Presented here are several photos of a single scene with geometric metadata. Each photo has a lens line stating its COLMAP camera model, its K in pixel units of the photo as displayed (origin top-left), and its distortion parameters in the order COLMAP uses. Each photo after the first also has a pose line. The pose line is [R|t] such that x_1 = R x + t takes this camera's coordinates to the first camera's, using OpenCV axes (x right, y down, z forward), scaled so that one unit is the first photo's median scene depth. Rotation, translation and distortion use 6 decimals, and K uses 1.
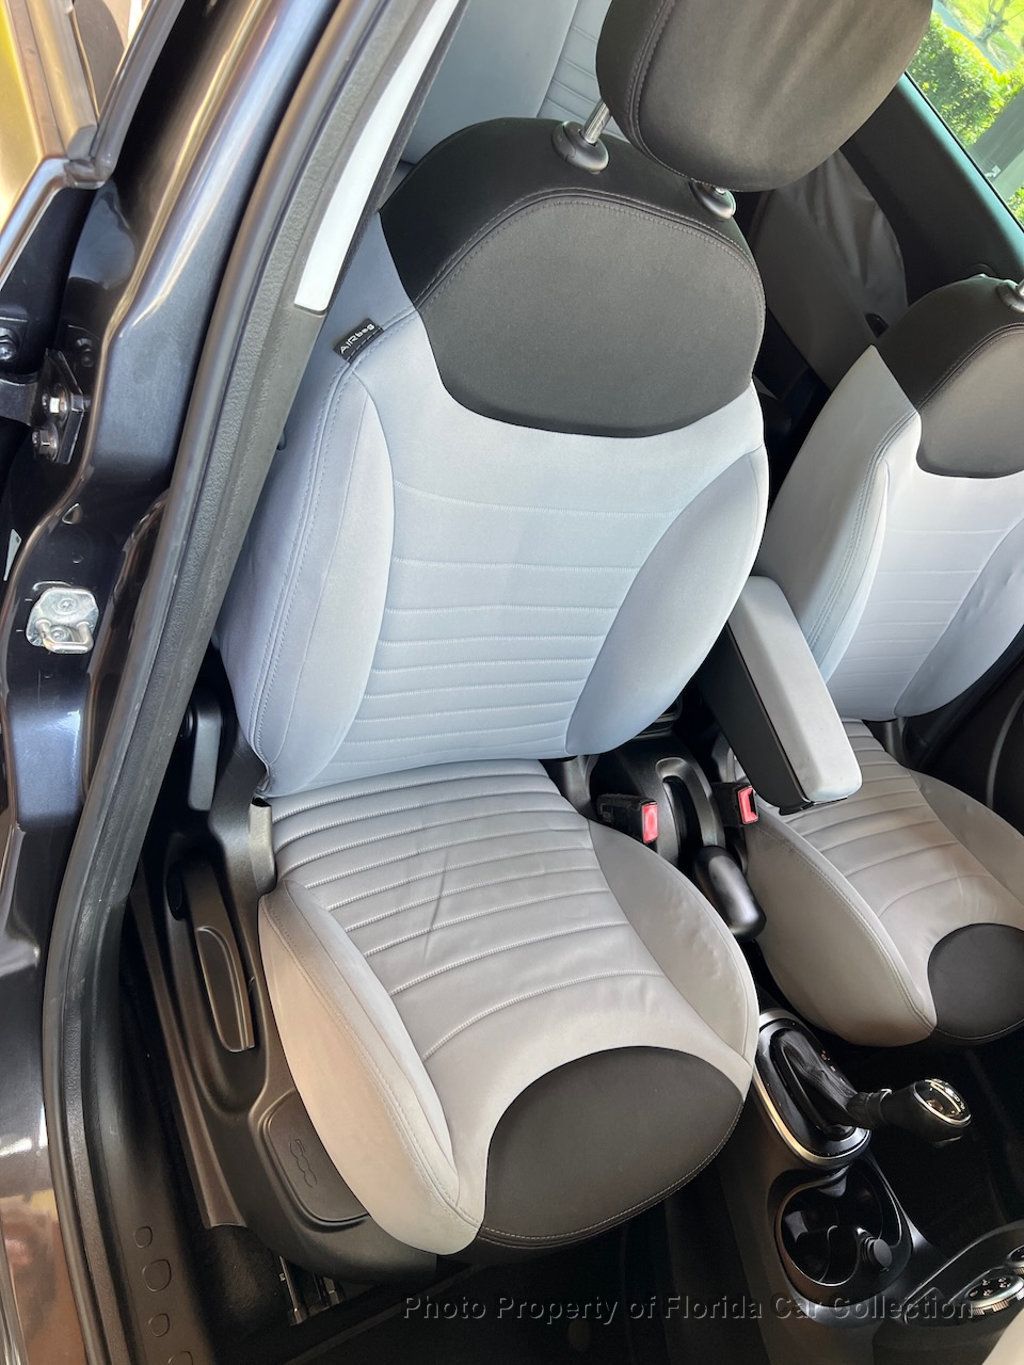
lens RADIAL K [[1031.5, 0, 499.9], [0, 1031.5, 677.2], [0, 0, 1]] dist [0.052403, -0.065776]
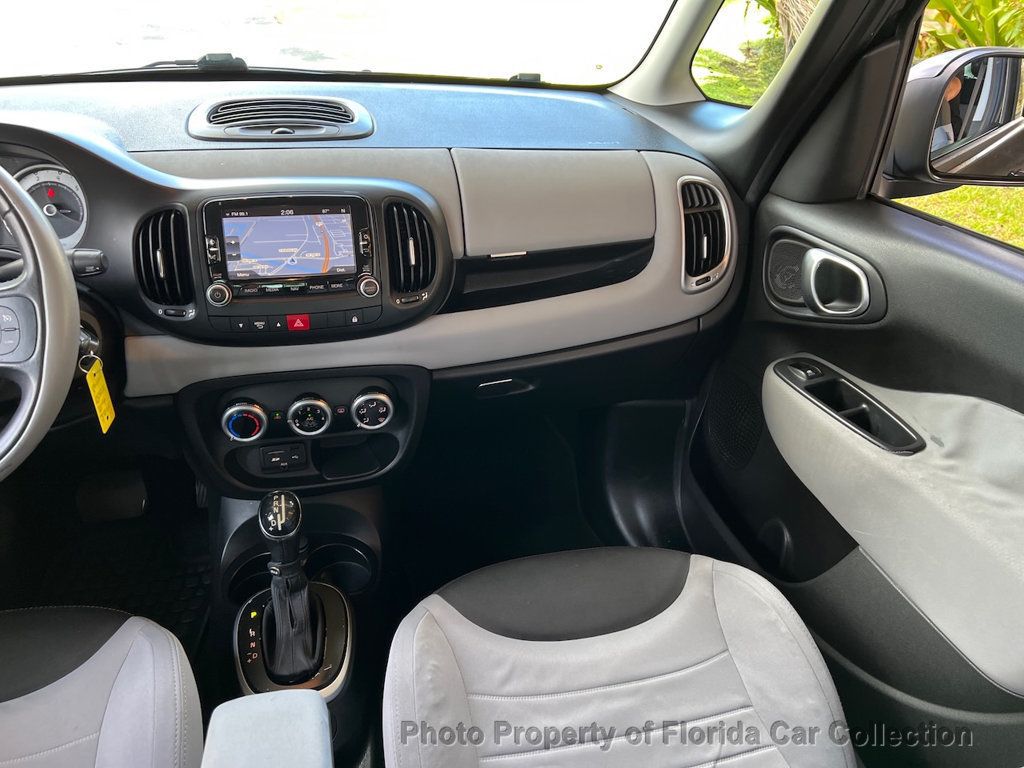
lens RADIAL K [[773.8, 0, 503.4], [0, 773.8, 389.8], [0, 0, 1]] dist [0.052403, -0.065776]
pose [[-0.815697, -0.562168, -0.136399, 0.398633], [-0.172185, 0.010846, 0.985005, -0.470677], [-0.552259, 0.826952, -0.105644, 0.801832]]
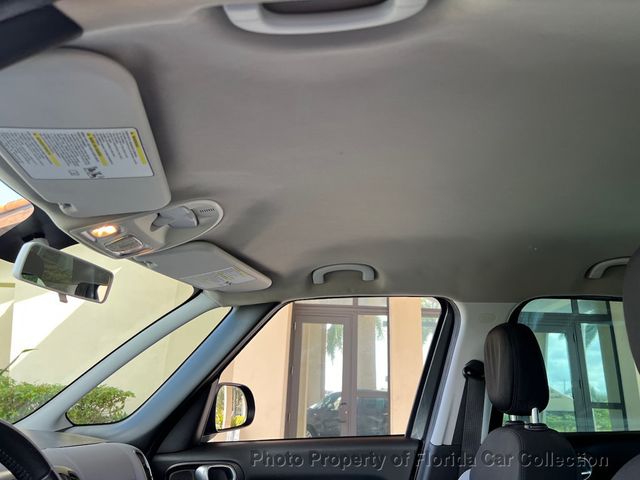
lens RADIAL K [[483.6, 0, 322.6], [0, 483.6, 240.1], [0, 0, 1]] dist [0.052403, -0.065776]
pose [[-0.398655, -0.732340, -0.552043, 1.093332], [-0.856266, 0.512807, -0.061942, -0.149886], [0.328454, 0.448002, -0.831512, 1.282613]]
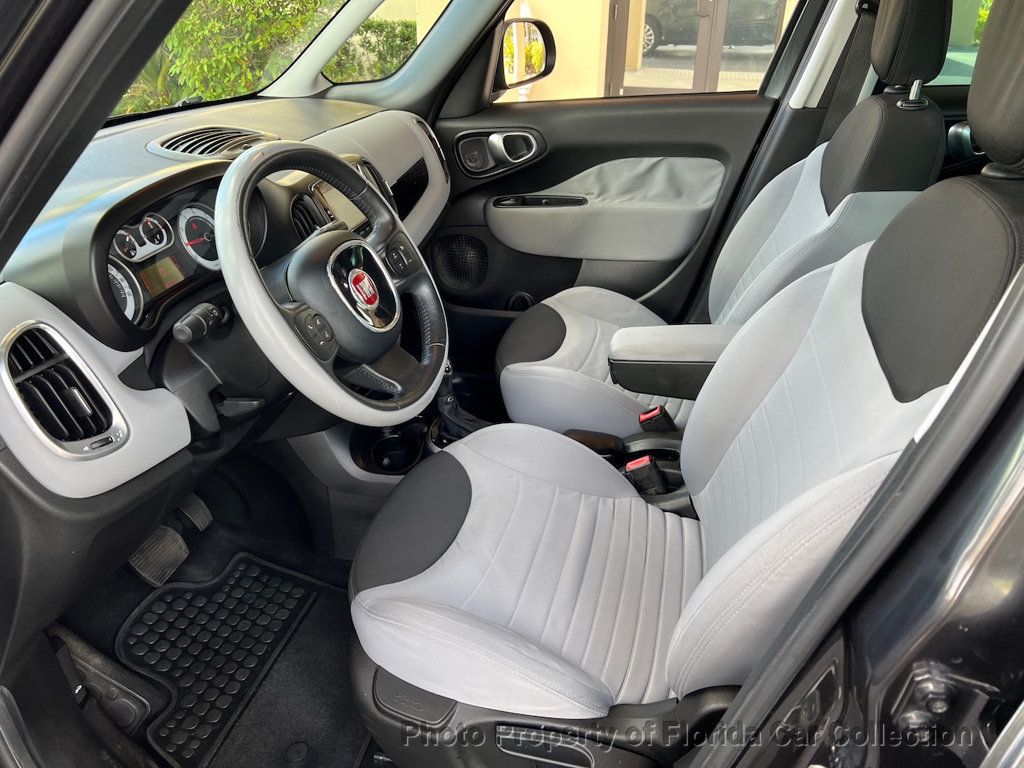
lens RADIAL K [[773.8, 0, 513.1], [0, 773.8, 389.6], [0, 0, 1]] dist [0.052403, -0.065776]
pose [[-0.550209, -0.121916, -0.826079, 1.385647], [-0.802774, 0.349525, 0.483101, -0.308026], [0.229837, 0.928961, -0.290183, 1.394483]]
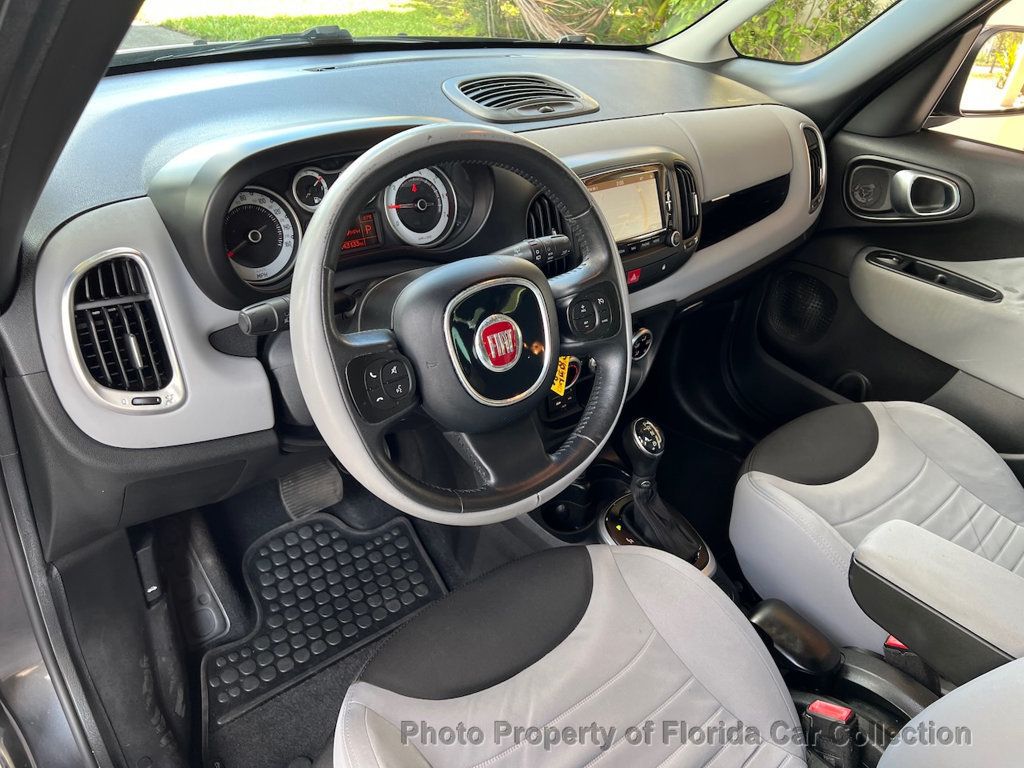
lens RADIAL K [[773.8, 0, 508.3], [0, 773.8, 382.3], [0, 0, 1]] dist [0.052403, -0.065776]
pose [[-0.771400, -0.380495, -0.510064, 1.080080], [-0.555702, 0.012236, 0.831292, -0.337074], [-0.310061, 0.924702, -0.220881, 1.166897]]
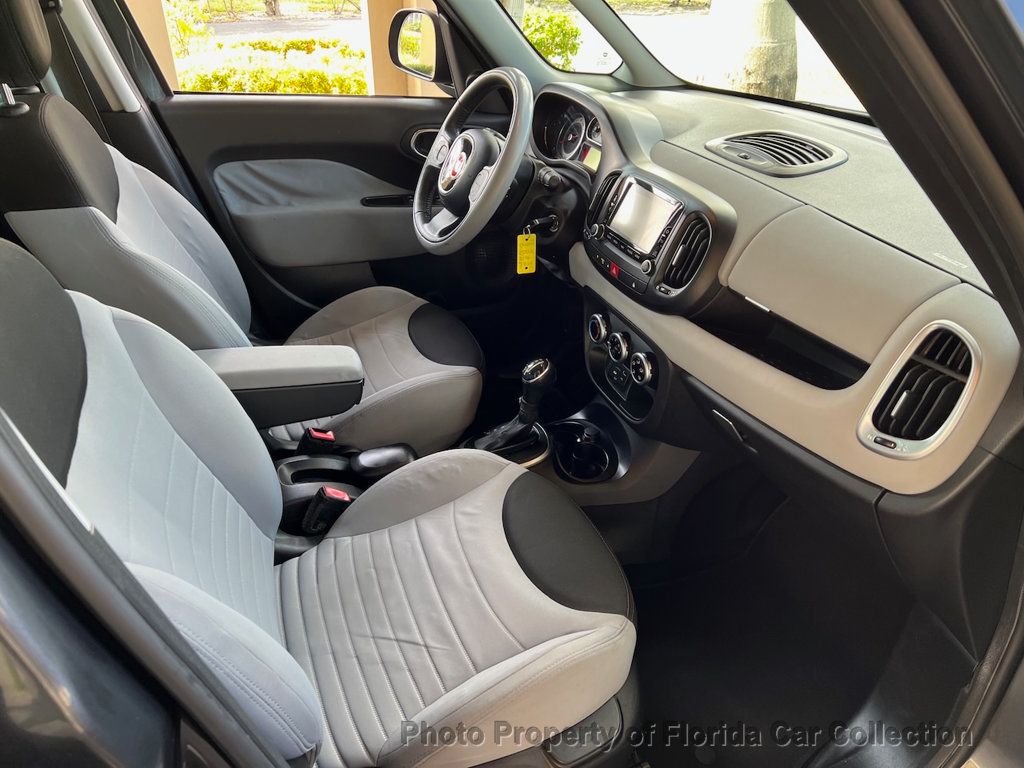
lens RADIAL K [[773.8, 0, 508.3], [0, 773.8, 389.2], [0, 0, 1]] dist [0.052403, -0.065776]
pose [[0.082363, -0.876747, 0.473848, -0.221377], [0.804810, 0.338939, 0.487239, -0.247592], [-0.587791, 0.341227, 0.733530, 0.071840]]
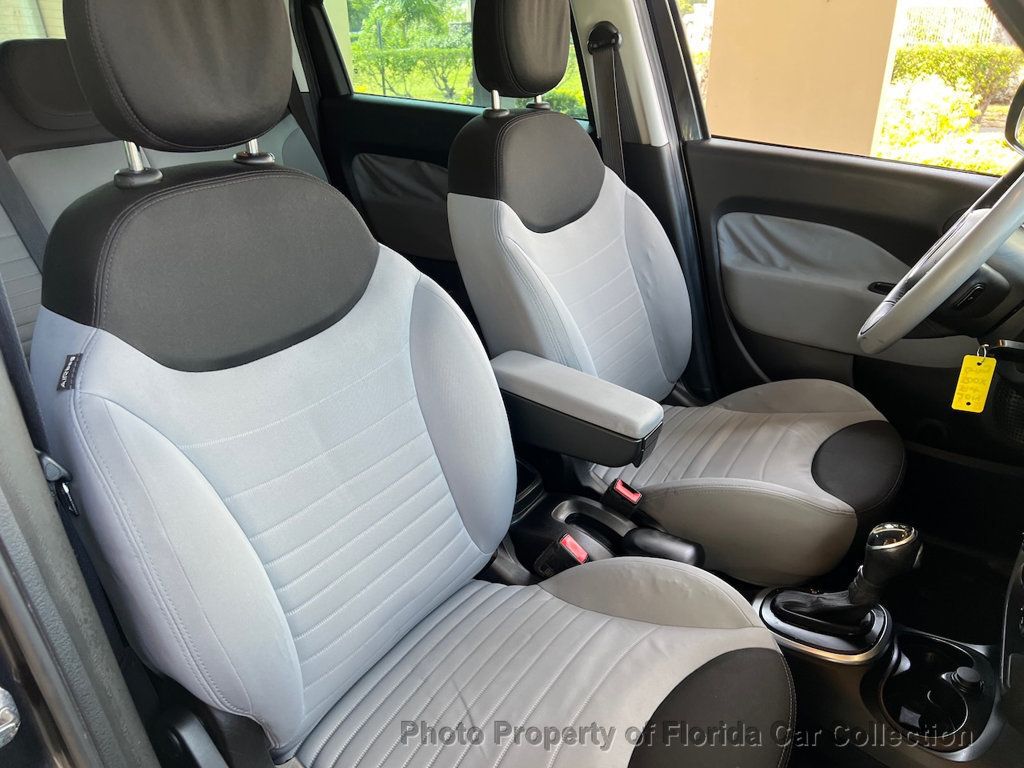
lens RADIAL K [[773.8, 0, 508.3], [0, 773.8, 387.8], [0, 0, 1]] dist [0.052403, -0.065776]
pose [[0.725895, -0.656012, 0.206699, 0.027387], [0.687772, 0.689342, -0.227549, 0.180969], [0.006788, 0.307338, 0.951576, 0.077907]]
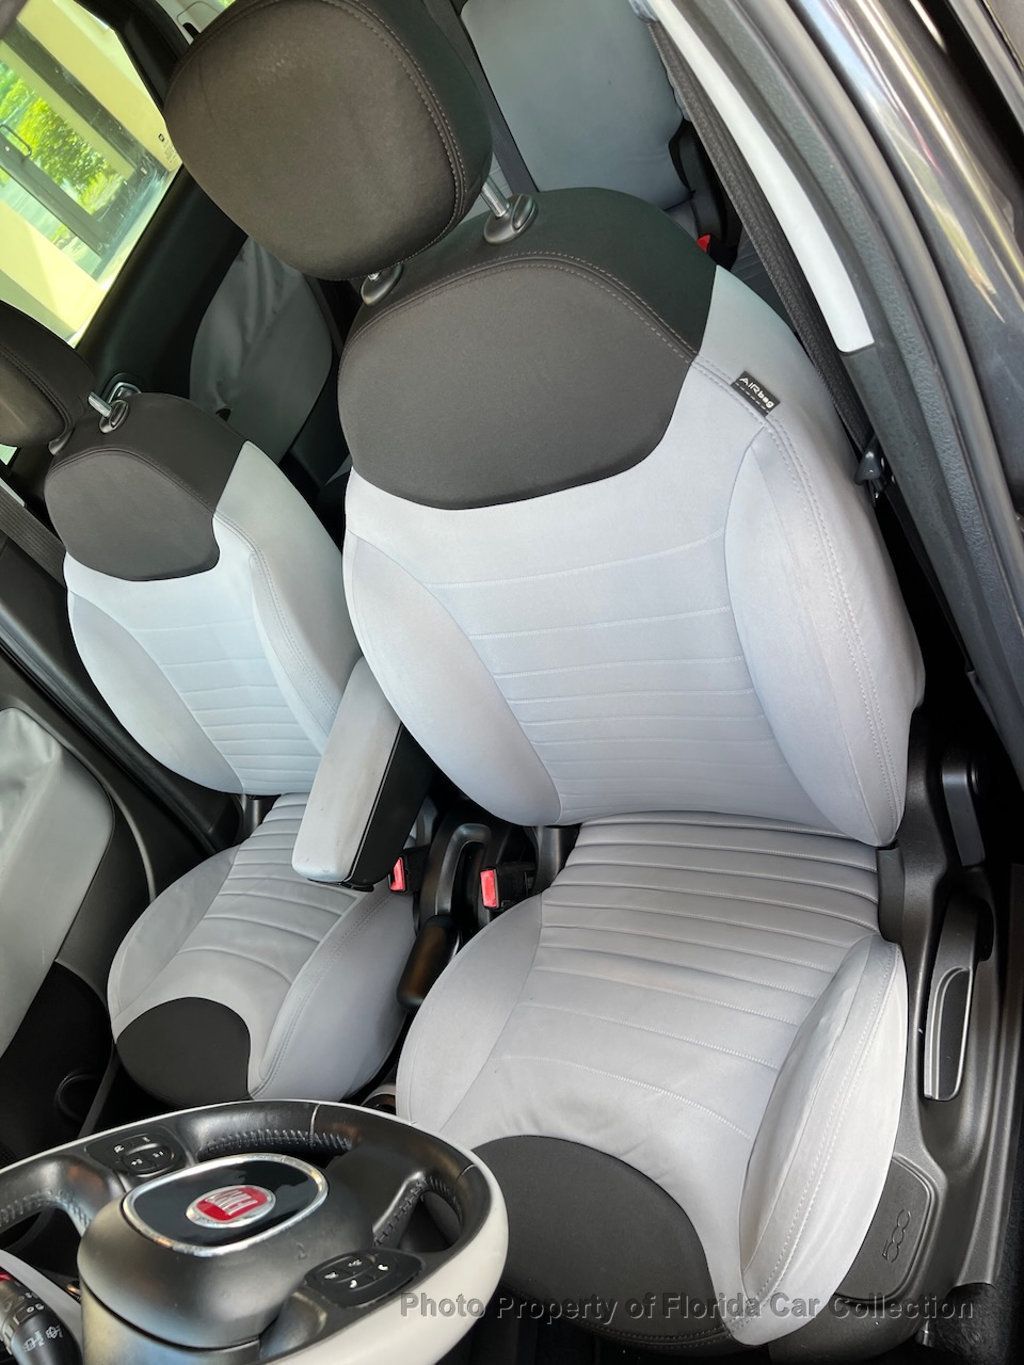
lens RADIAL K [[1031.5, 0, 516.2], [0, 1031.5, 687.7], [0, 0, 1]] dist [0.052403, -0.065776]
pose [[0.141141, 0.036086, -0.989332, 1.378711], [0.017988, 0.999077, 0.039008, -0.108016], [0.989826, -0.023302, 0.140361, 1.078618]]
